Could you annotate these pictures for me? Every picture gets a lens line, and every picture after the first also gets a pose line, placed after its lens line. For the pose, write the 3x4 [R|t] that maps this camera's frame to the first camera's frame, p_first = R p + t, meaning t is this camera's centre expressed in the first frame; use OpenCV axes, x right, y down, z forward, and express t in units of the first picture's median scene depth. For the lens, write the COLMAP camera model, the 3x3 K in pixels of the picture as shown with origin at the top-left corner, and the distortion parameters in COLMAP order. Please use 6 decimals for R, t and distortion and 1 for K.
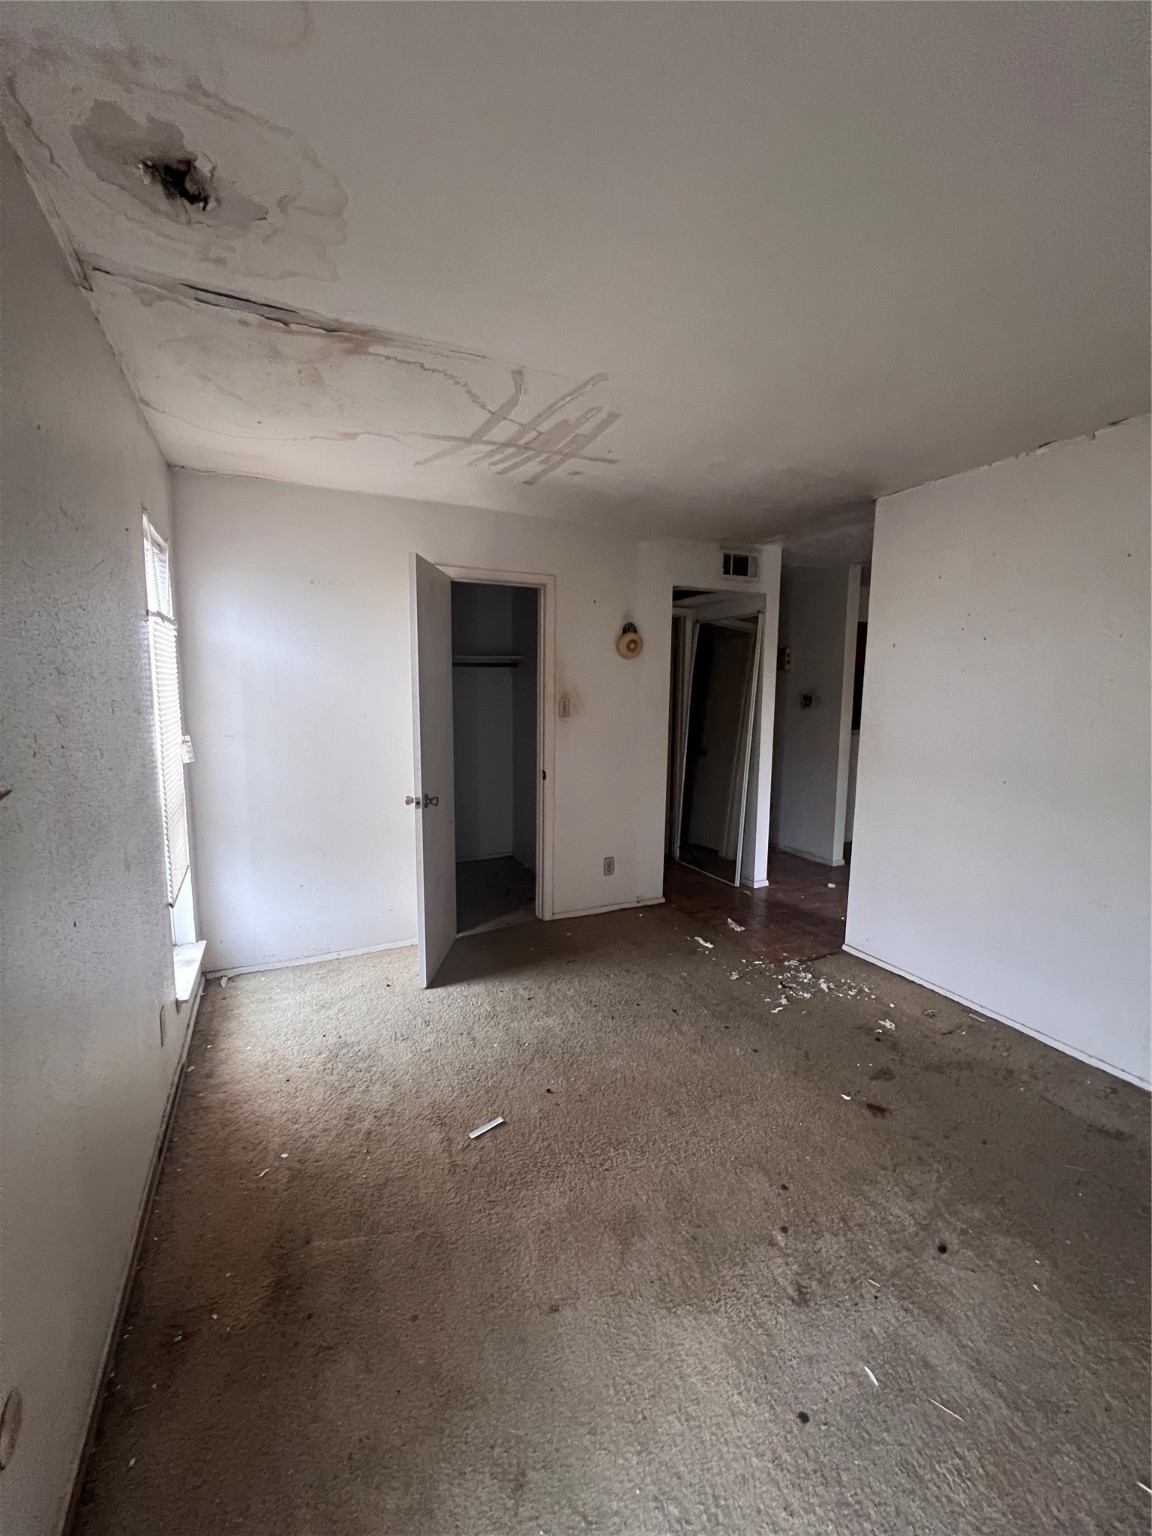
lens RADIAL K [[613.4, 0, 576.0], [0, 613.4, 768.0], [0, 0, 1]] dist [0.006263, -0.000003]
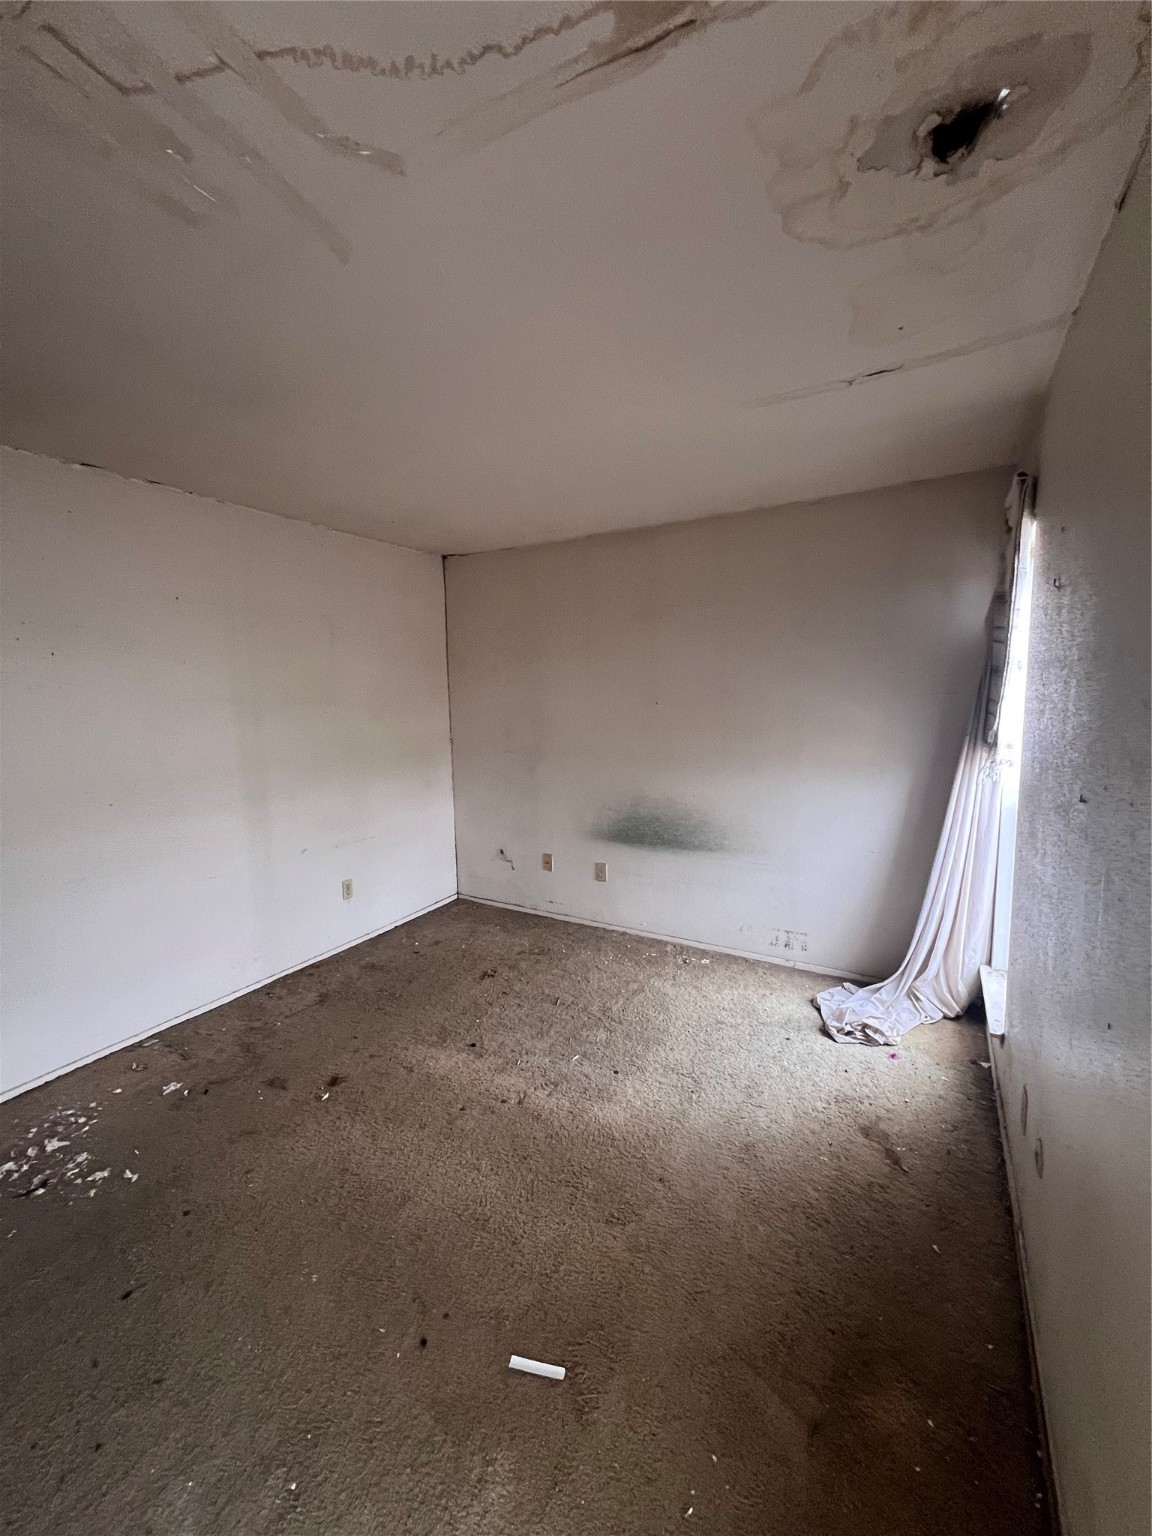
lens RADIAL K [[613.4, 0, 576.0], [0, 613.4, 768.0], [0, 0, 1]] dist [0.006263, -0.000003]
pose [[-0.546089, -0.093416, 0.832502, -0.813575], [0.106908, 0.977866, 0.179855, -0.219492], [-0.830877, 0.187218, -0.524015, 1.457973]]
